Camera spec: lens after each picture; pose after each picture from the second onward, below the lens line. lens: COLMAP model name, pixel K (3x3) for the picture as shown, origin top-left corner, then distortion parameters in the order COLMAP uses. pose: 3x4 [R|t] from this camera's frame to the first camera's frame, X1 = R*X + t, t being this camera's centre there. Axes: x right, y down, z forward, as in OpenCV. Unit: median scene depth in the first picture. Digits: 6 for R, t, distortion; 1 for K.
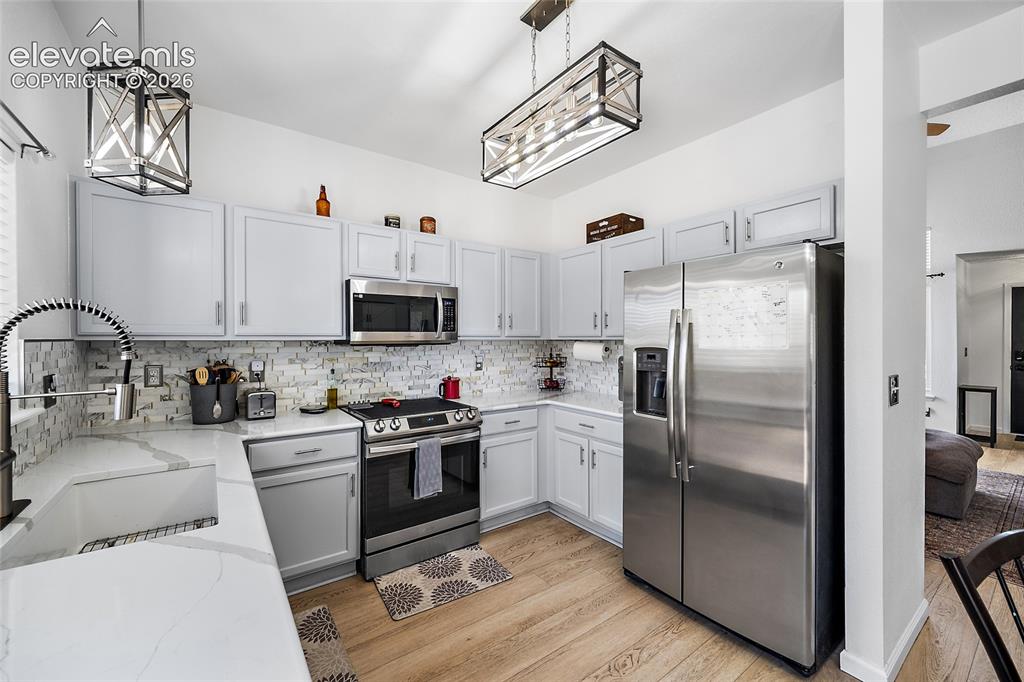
lens RADIAL K [[411.1, 0, 499.5], [0, 411.1, 341.3], [0, 0, 1]] dist [-0.000295, 0.000511]
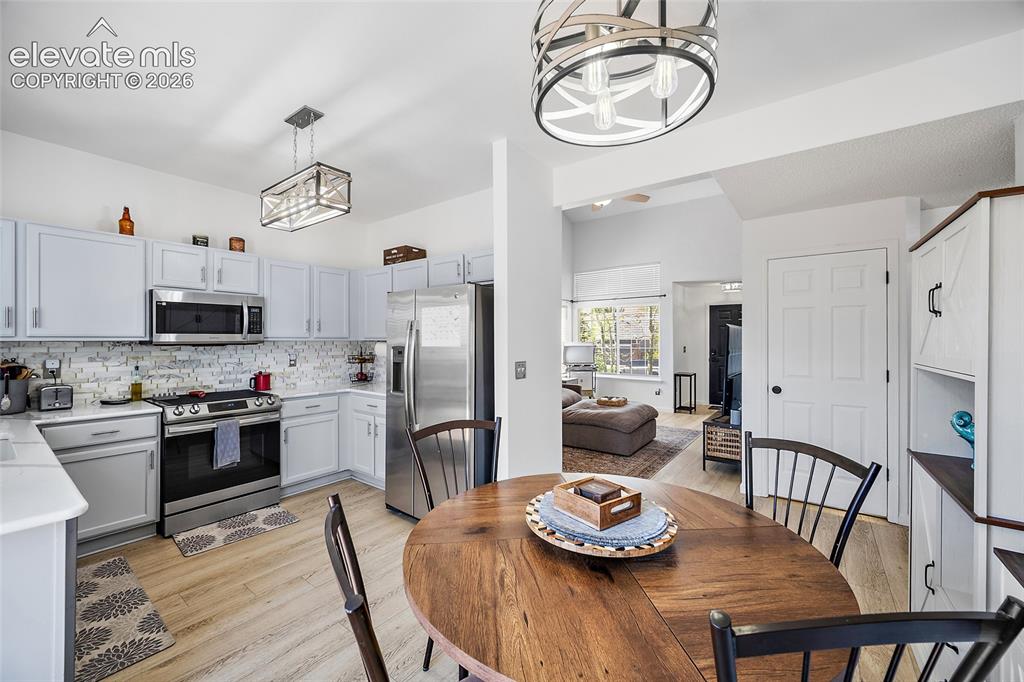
lens RADIAL K [[411.1, 0, 506.5], [0, 411.1, 339.3], [0, 0, 1]] dist [-0.000295, 0.000511]
pose [[0.955941, 0.001914, 0.293551, 0.257606], [-0.000058, 0.999980, -0.006330, 0.000014], [-0.293558, 0.006034, 0.955922, -0.423351]]
